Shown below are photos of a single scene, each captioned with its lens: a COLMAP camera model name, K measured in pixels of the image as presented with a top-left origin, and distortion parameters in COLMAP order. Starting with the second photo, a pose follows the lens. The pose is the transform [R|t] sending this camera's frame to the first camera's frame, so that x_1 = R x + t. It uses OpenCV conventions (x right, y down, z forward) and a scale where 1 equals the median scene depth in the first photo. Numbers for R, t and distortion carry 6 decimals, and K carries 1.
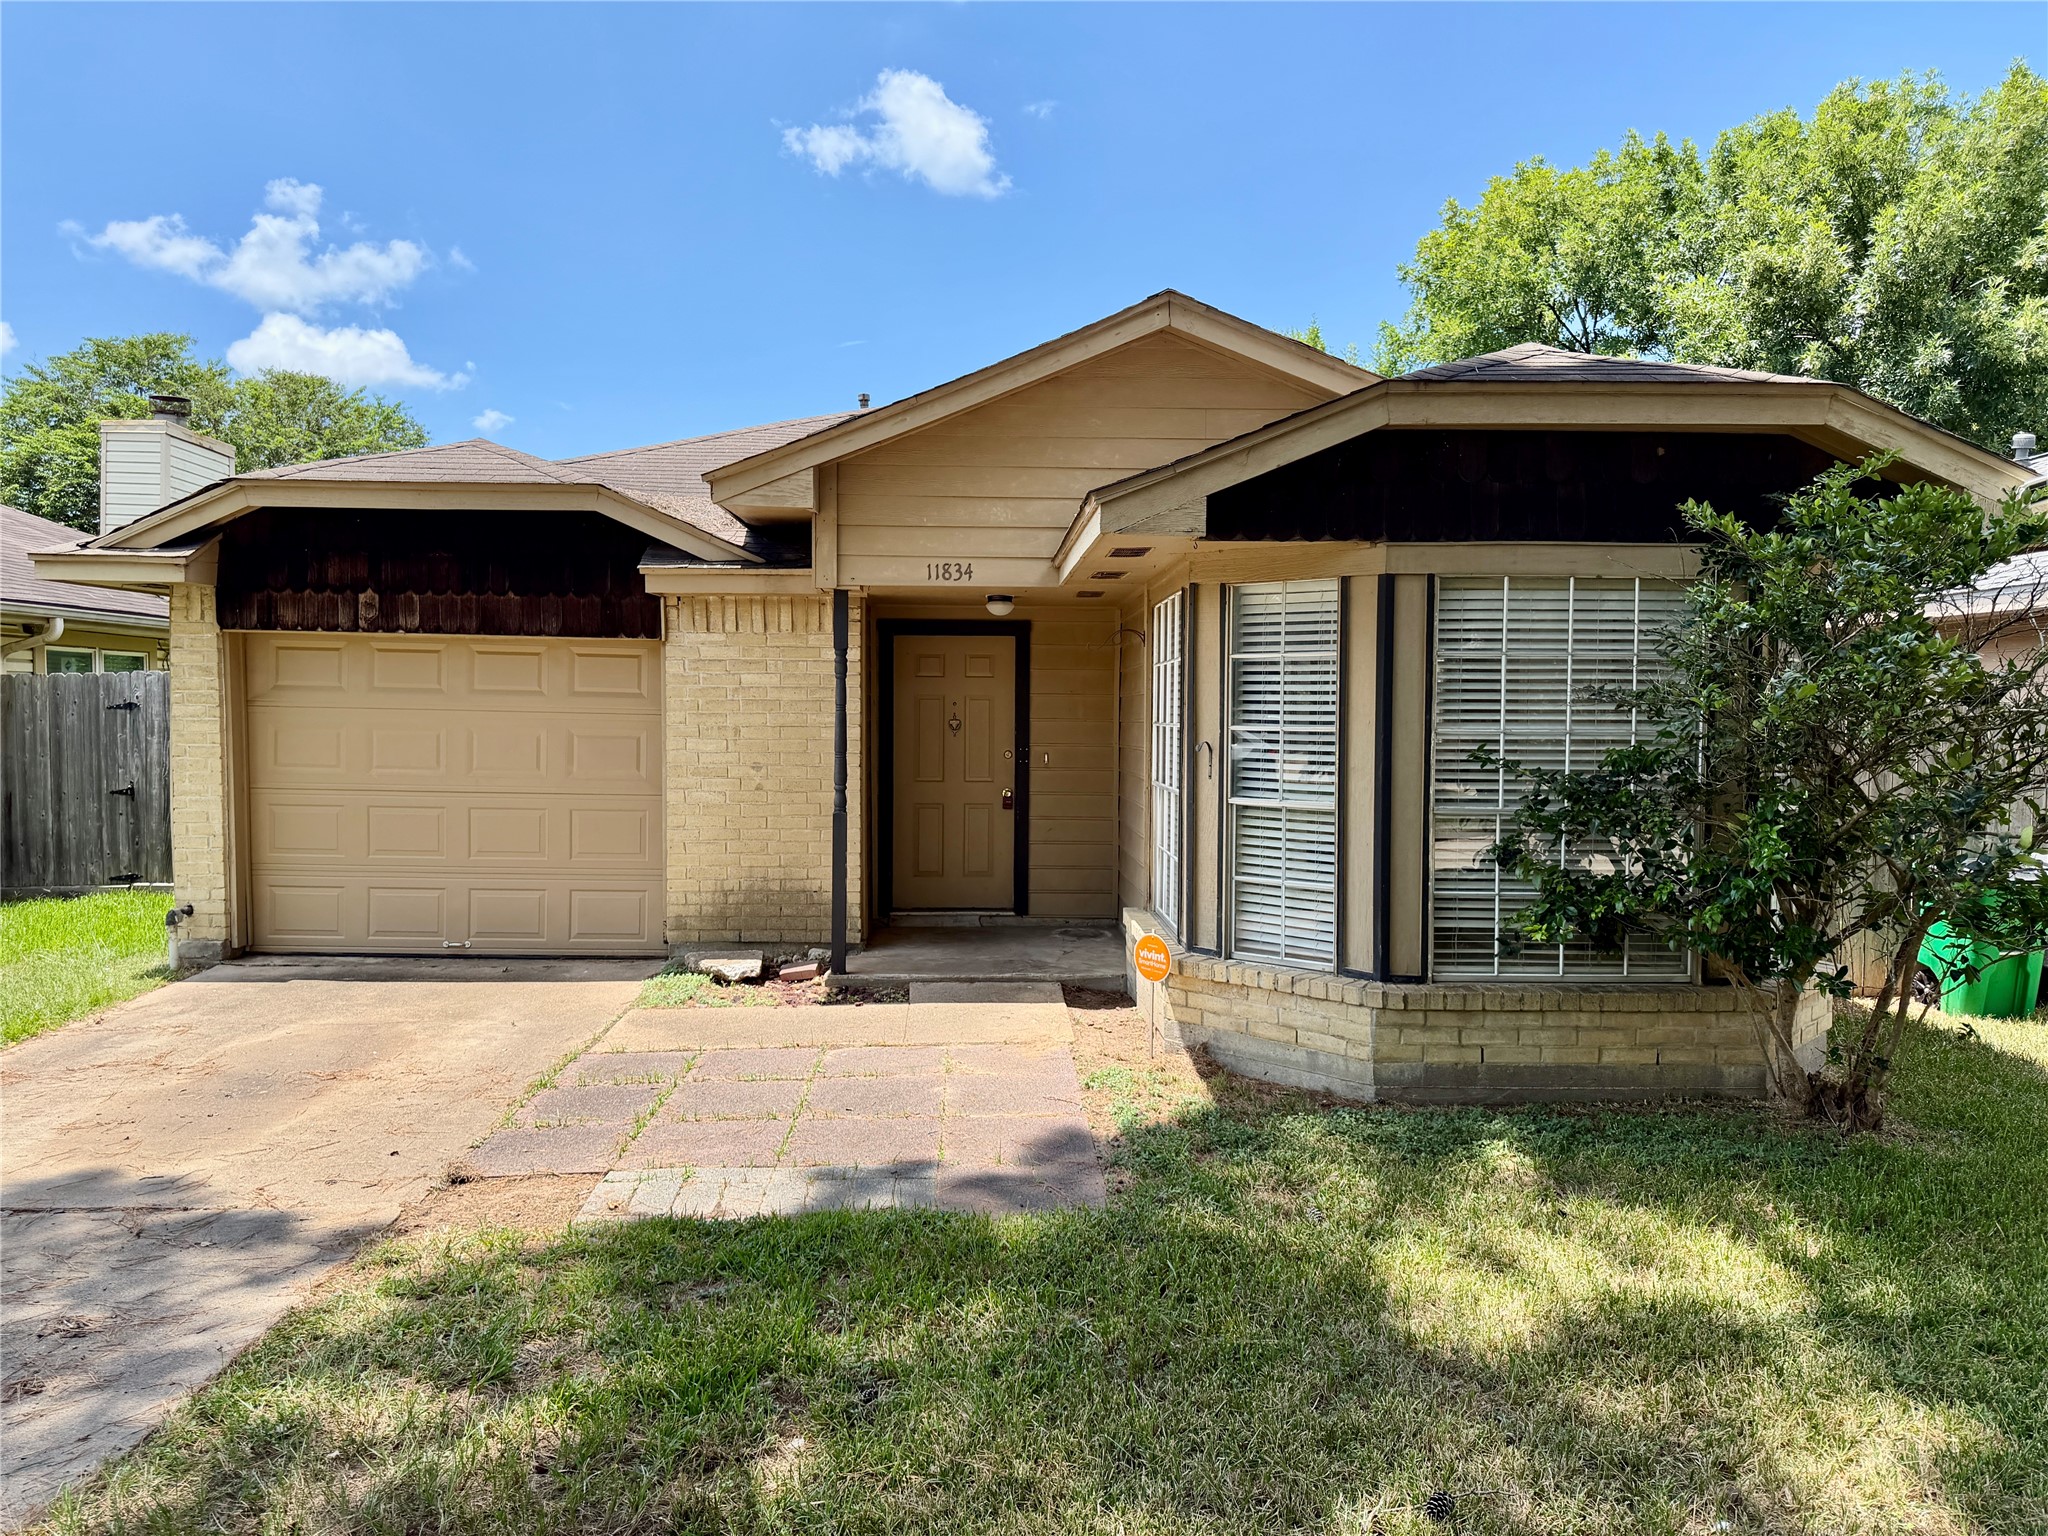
lens RADIAL K [[1430.4, 0, 1034.1], [0, 1430.4, 772.9], [0, 0, 1]] dist [0.035128, -0.044041]
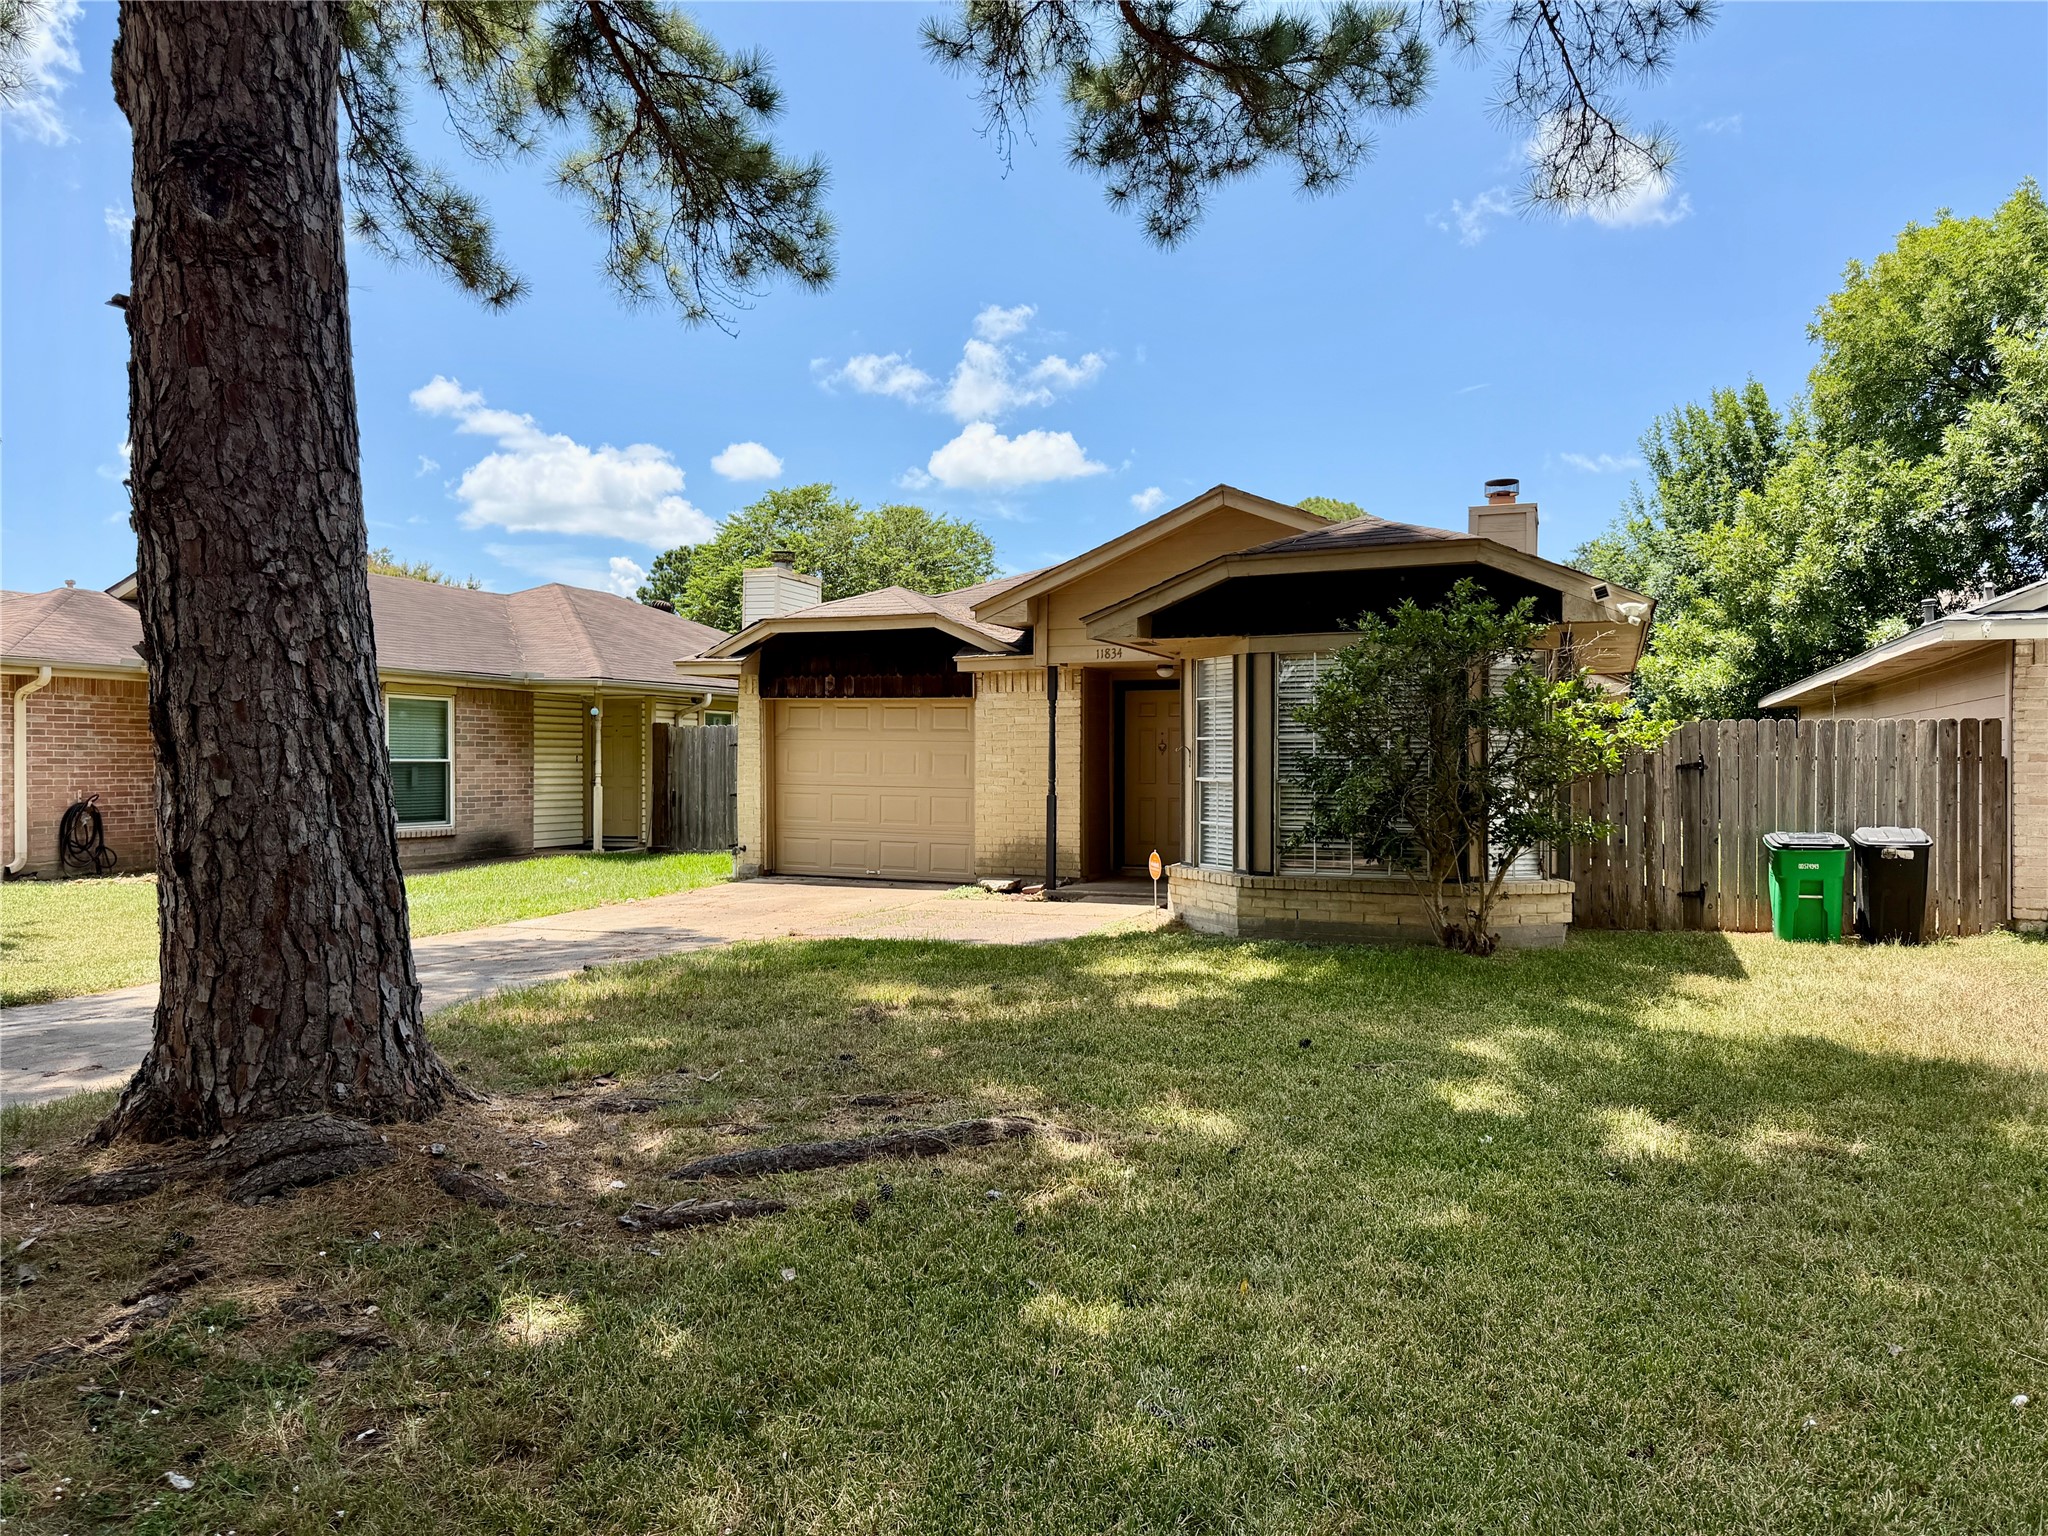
lens RADIAL K [[1430.4, 0, 1032.9], [0, 1430.4, 772.5], [0, 0, 1]] dist [0.035128, -0.044041]
pose [[0.913287, -0.002337, -0.407309, 0.509318], [-0.014047, 0.999208, -0.037230, 0.060700], [0.407073, 0.039723, 0.912531, -0.544034]]
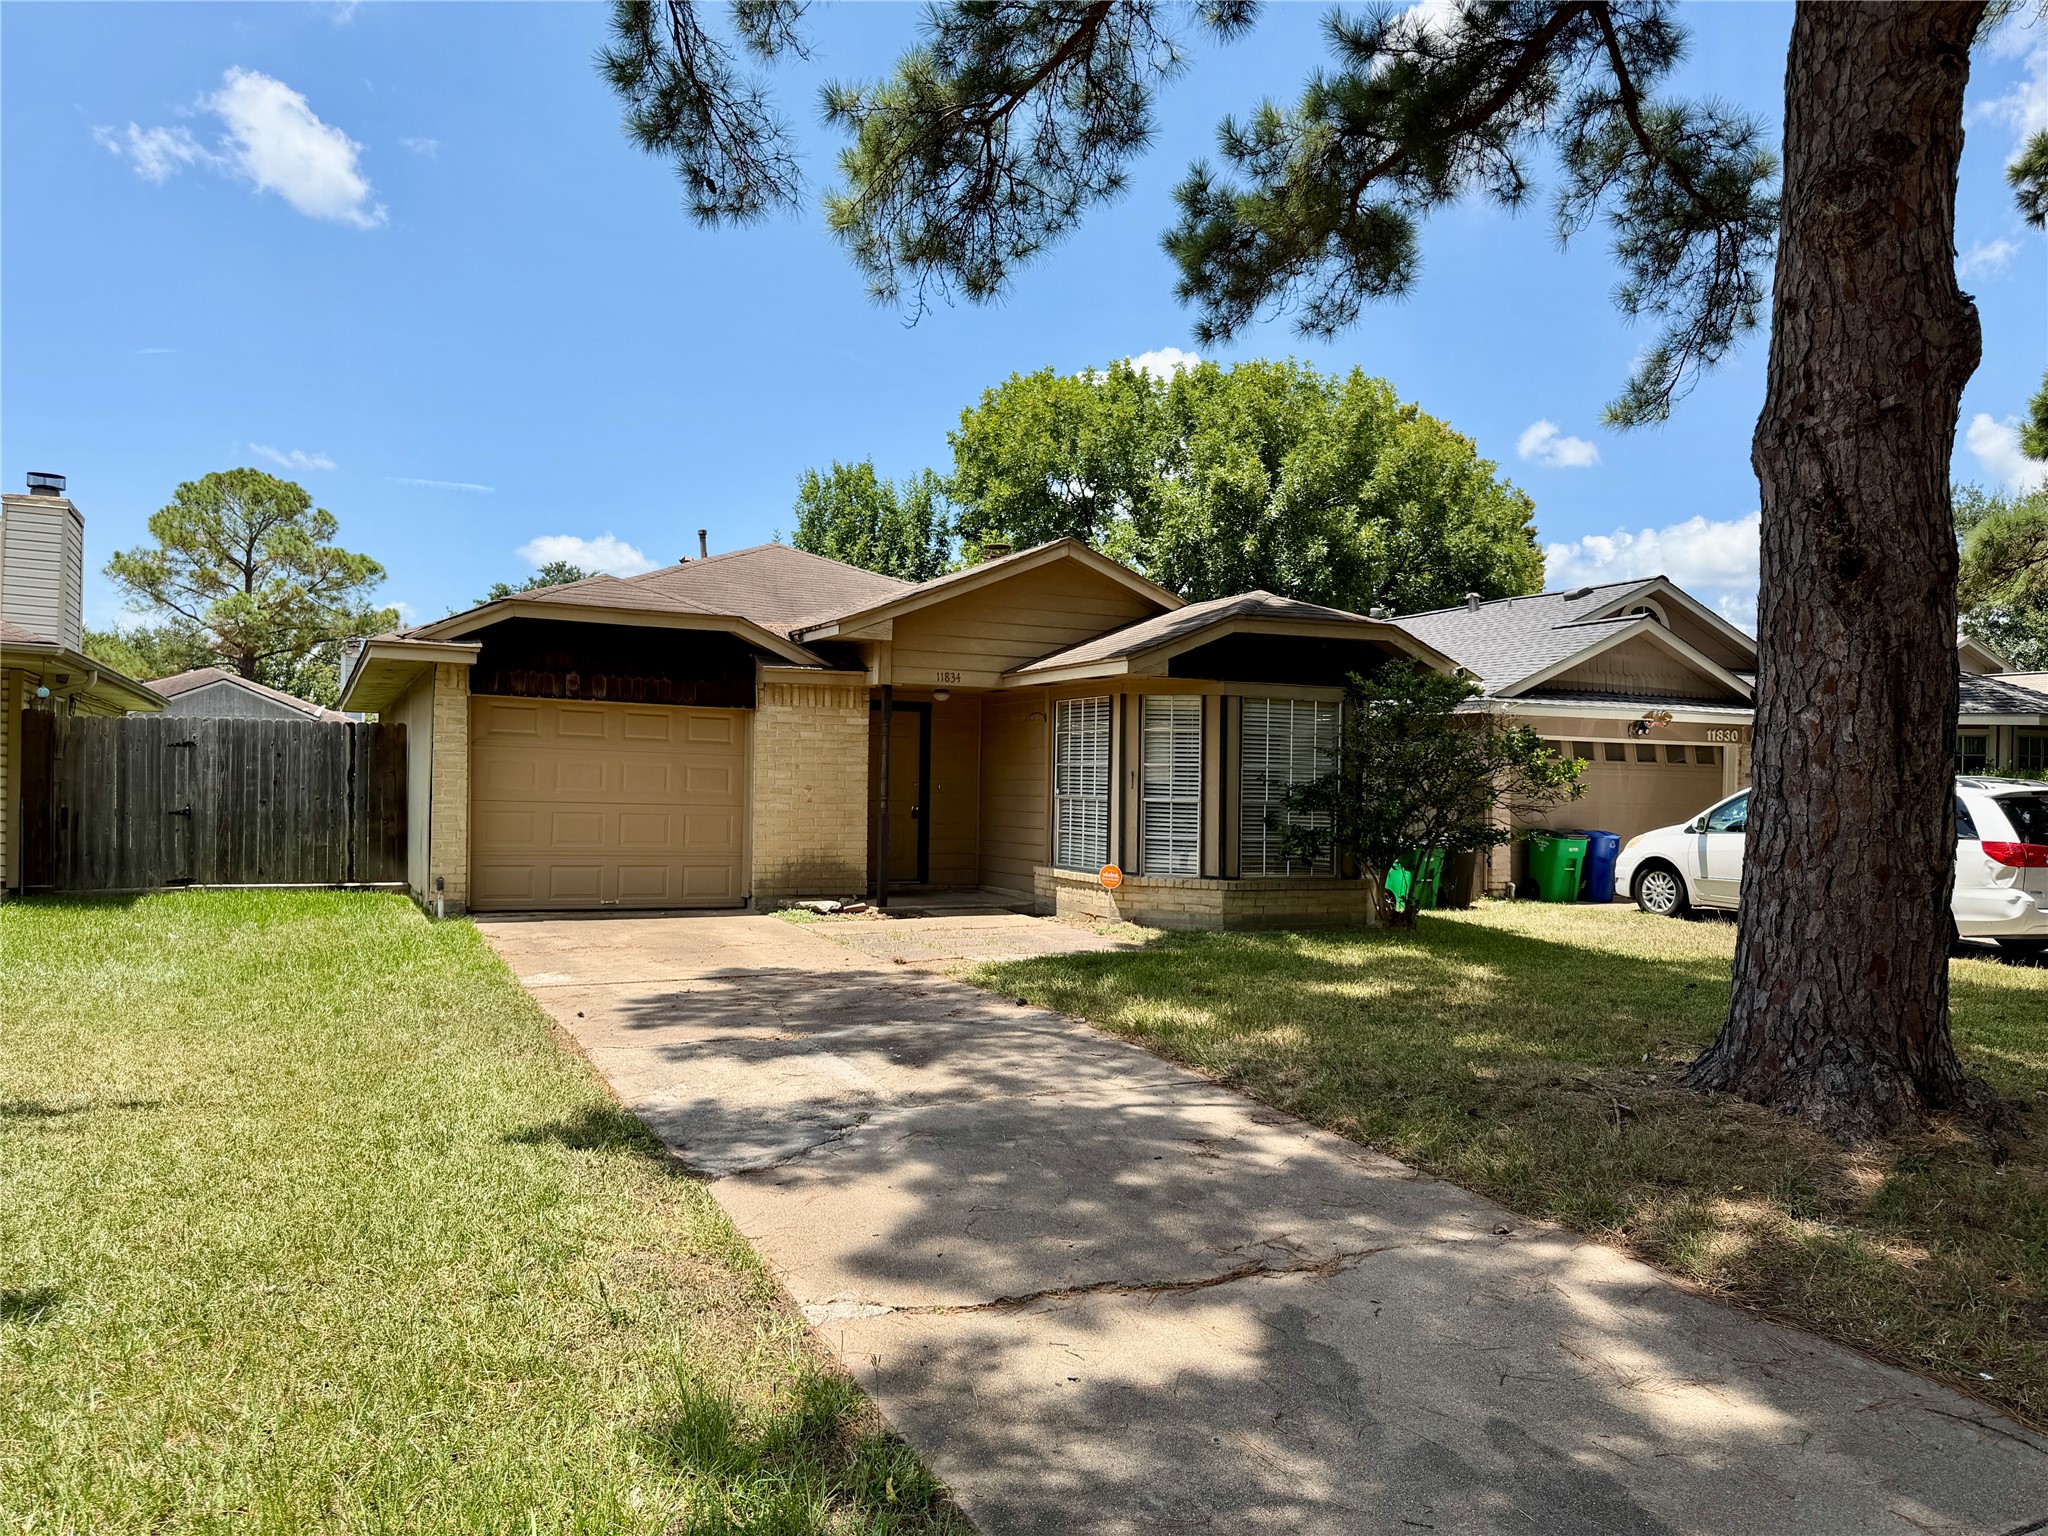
lens RADIAL K [[1430.4, 0, 1030.1], [0, 1430.4, 772.9], [0, 0, 1]] dist [0.035128, -0.044041]
pose [[0.911039, 0.013610, 0.412096, -0.644828], [0.006493, 0.998858, -0.047344, 0.058247], [-0.412270, 0.045808, 0.909909, -0.609228]]
